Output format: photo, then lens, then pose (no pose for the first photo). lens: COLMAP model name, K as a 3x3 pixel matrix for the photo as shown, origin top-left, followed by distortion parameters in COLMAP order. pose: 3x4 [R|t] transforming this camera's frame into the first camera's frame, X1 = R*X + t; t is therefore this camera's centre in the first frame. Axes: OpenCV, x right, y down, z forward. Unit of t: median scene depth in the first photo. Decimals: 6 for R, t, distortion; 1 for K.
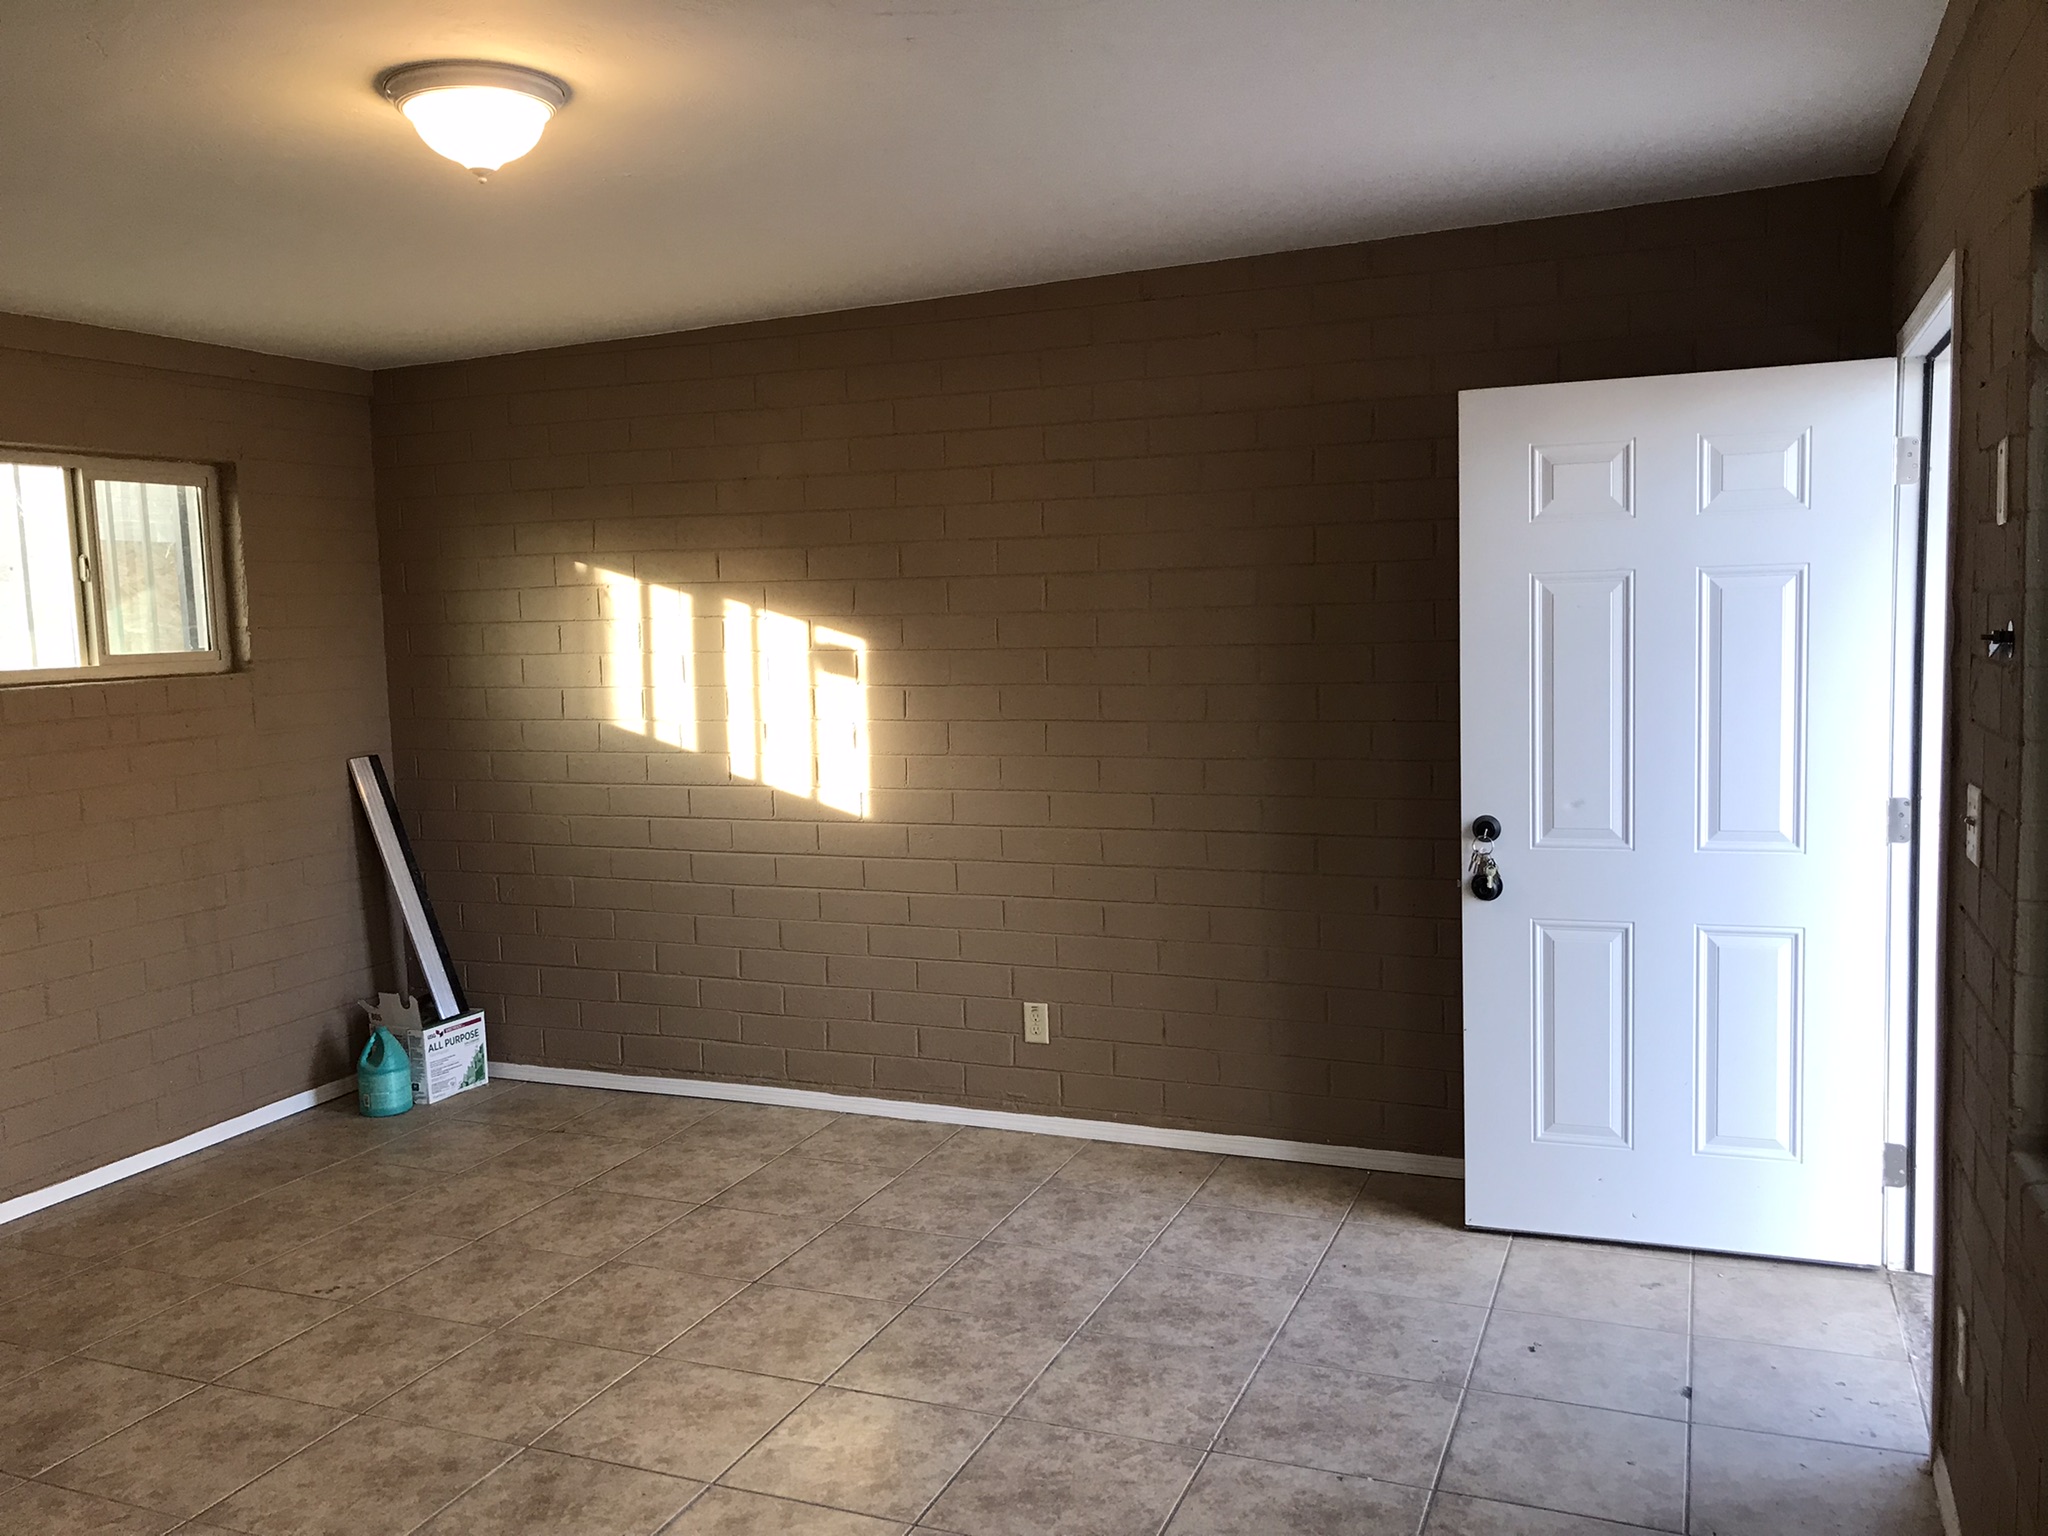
lens RADIAL K [[1690.0, 0, 1029.5], [0, 1690.0, 770.3], [0, 0, 1]] dist [0.033045, 0.002294]
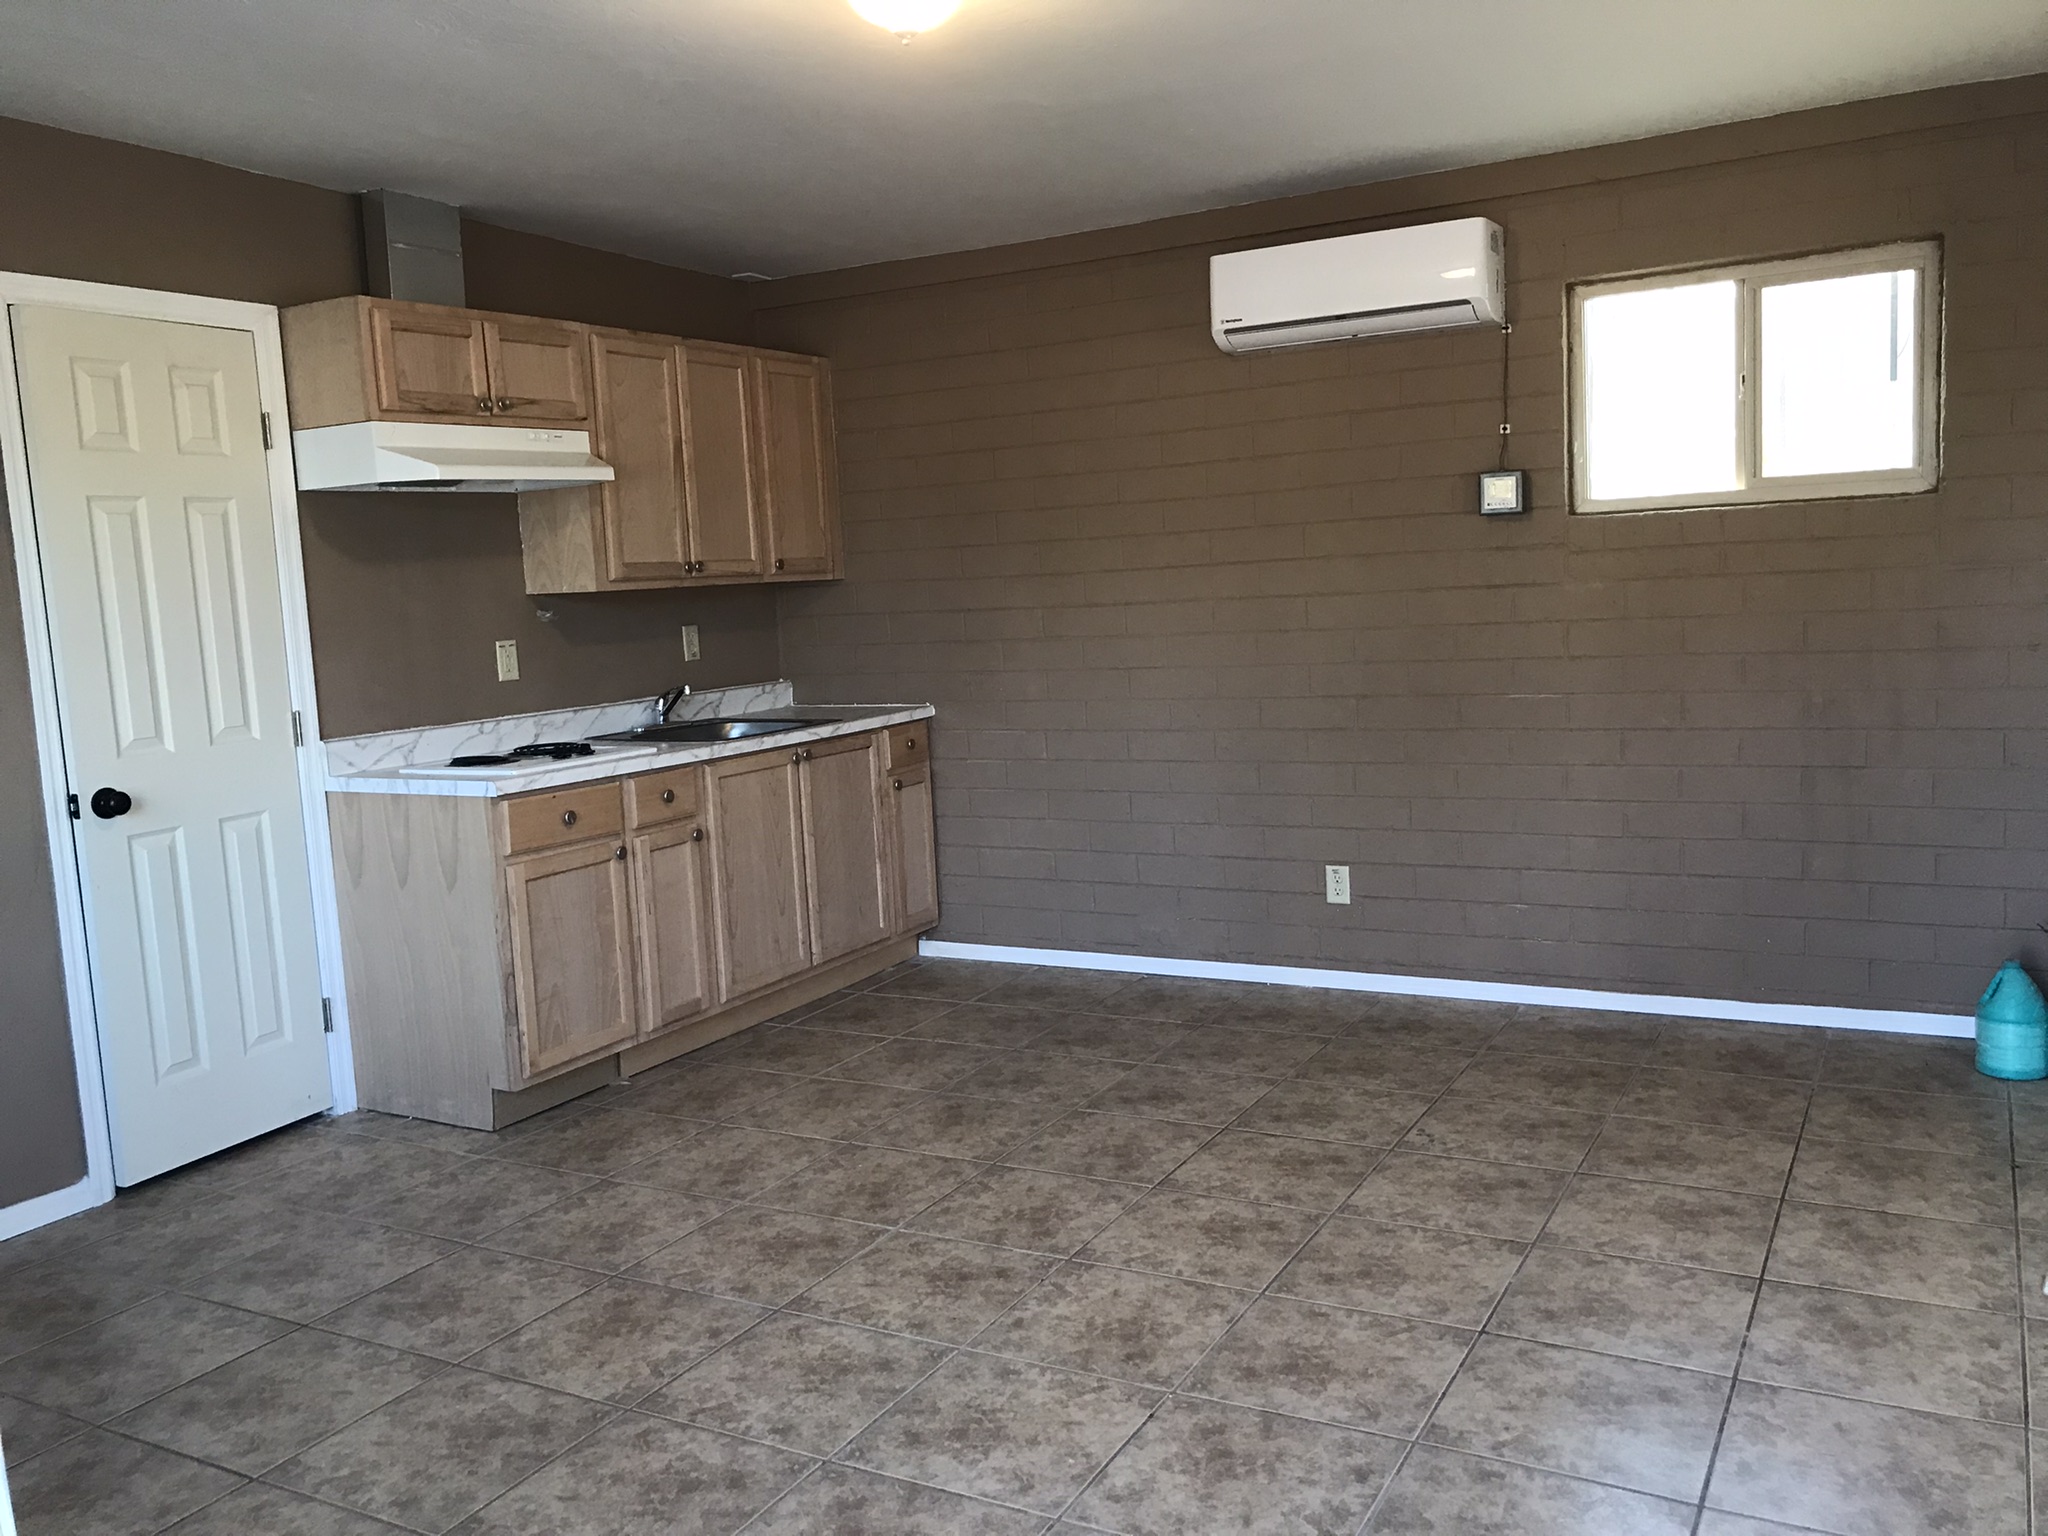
lens RADIAL K [[1690.0, 0, 1016.4], [0, 1690.0, 769.8], [0, 0, 1]] dist [0.033045, 0.002294]
pose [[-0.115349, 0.154530, -0.981232, 0.573953], [-0.043274, 0.986106, 0.160384, -0.052741], [0.992382, 0.060962, -0.107059, 0.897123]]
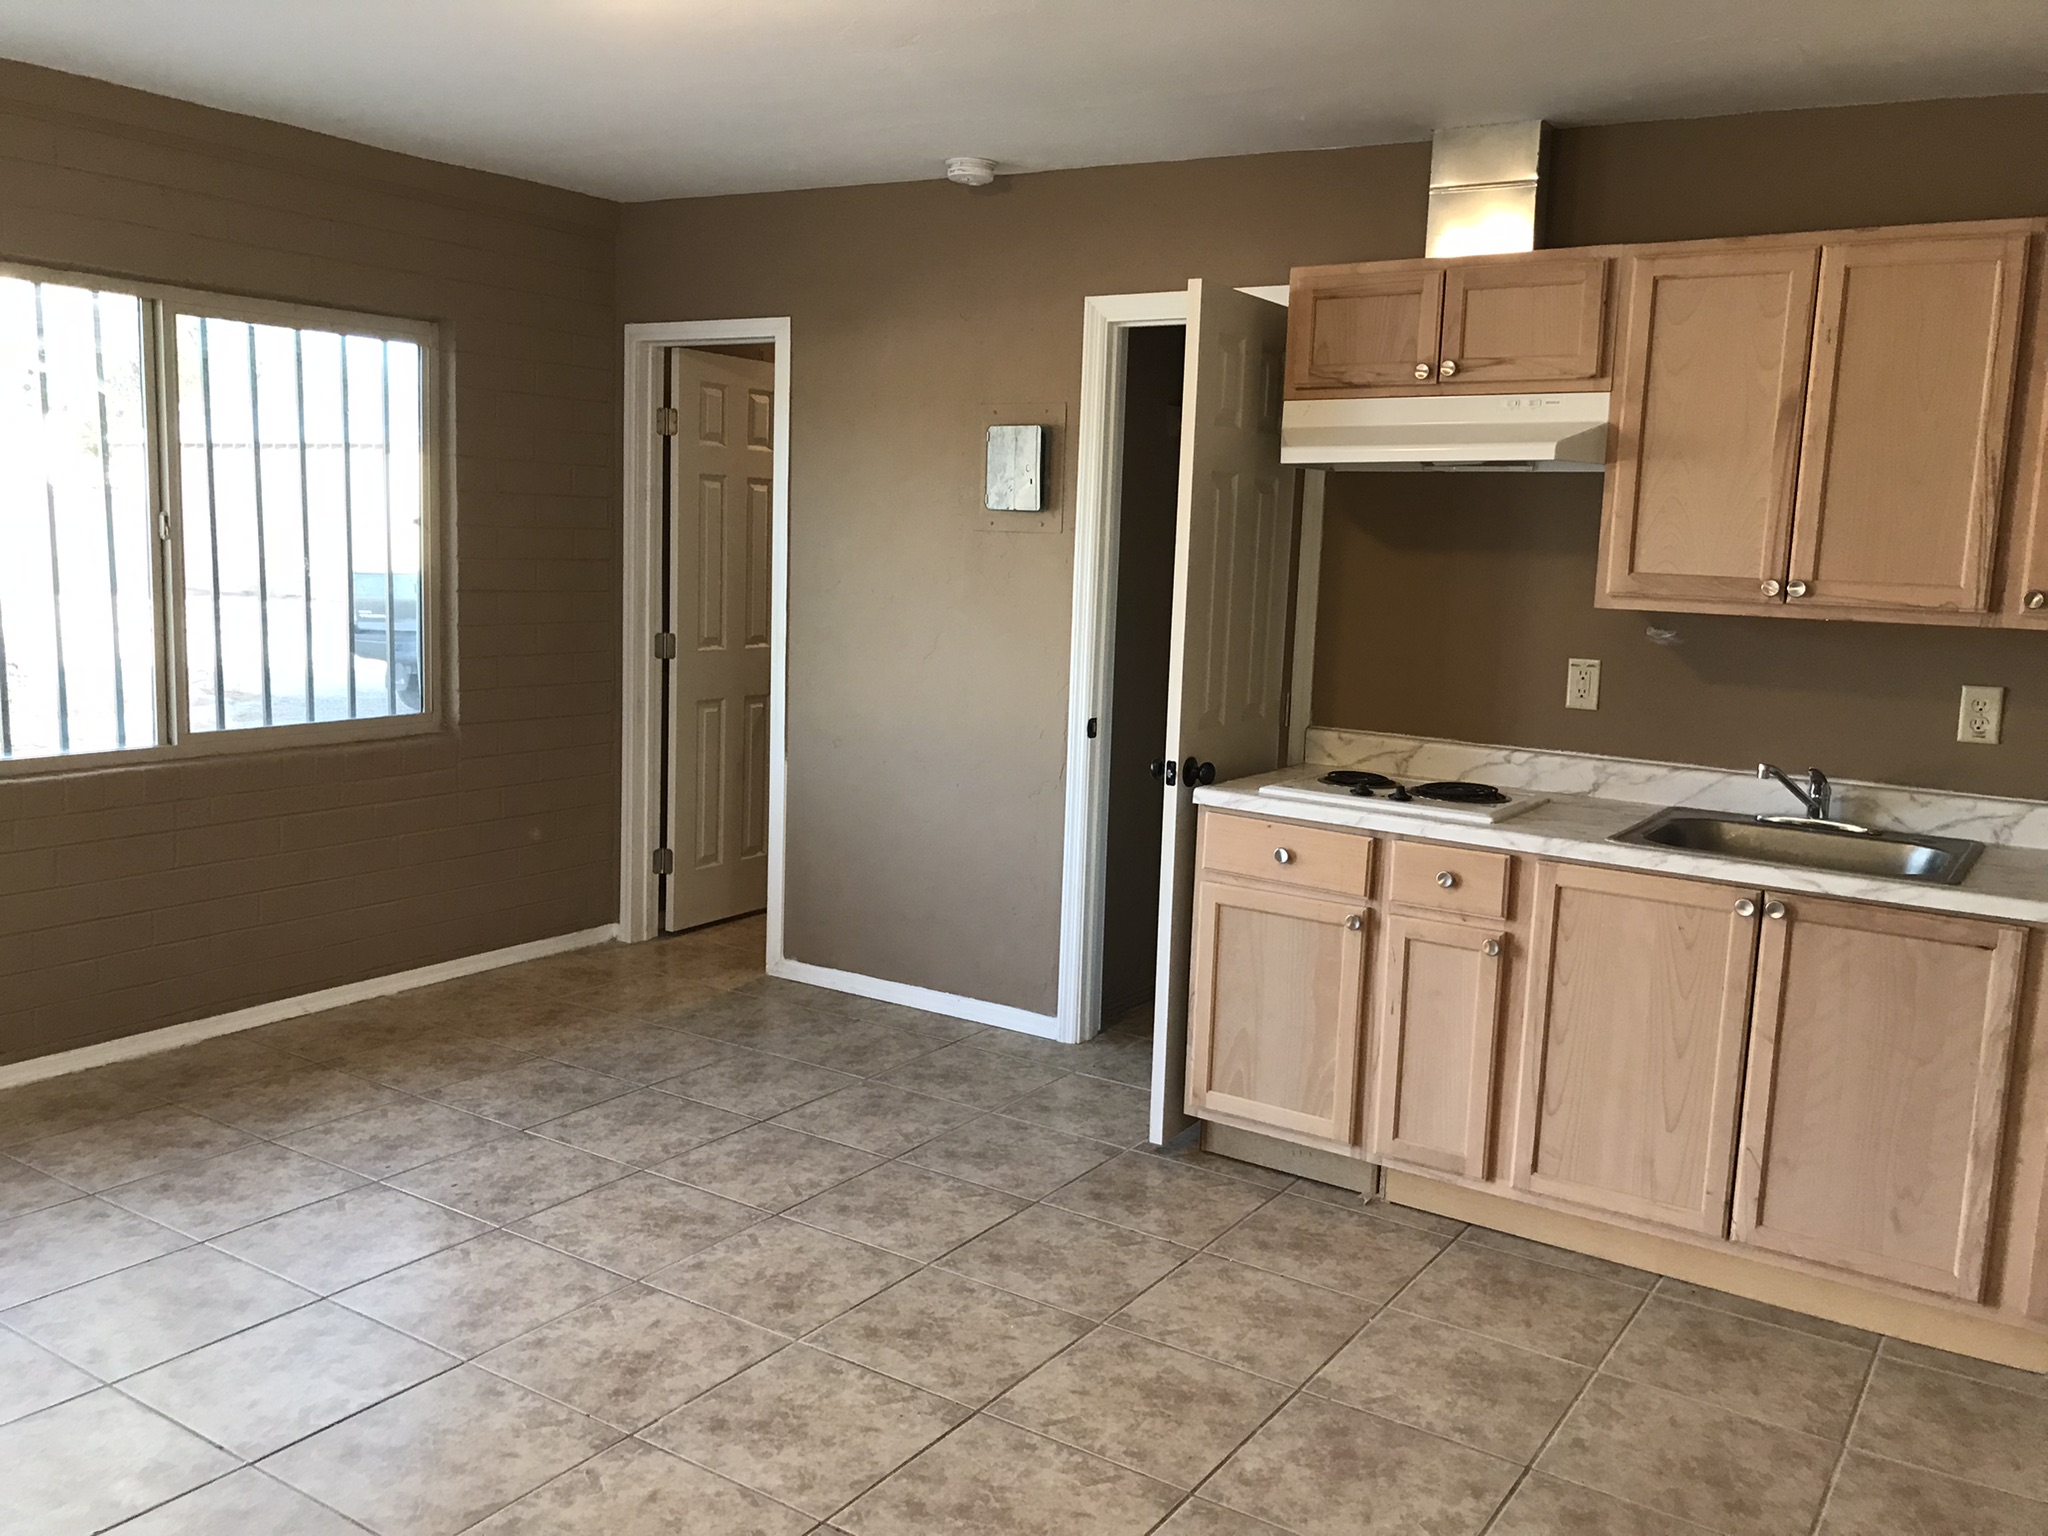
lens RADIAL K [[1690.0, 0, 1009.7], [0, 1690.0, 759.0], [0, 0, 1]] dist [0.033045, 0.002294]
pose [[-0.979760, -0.030334, 0.197864, -0.539750], [0.015184, 0.974341, 0.224563, -0.103397], [-0.199599, 0.223022, -0.954160, 1.436813]]
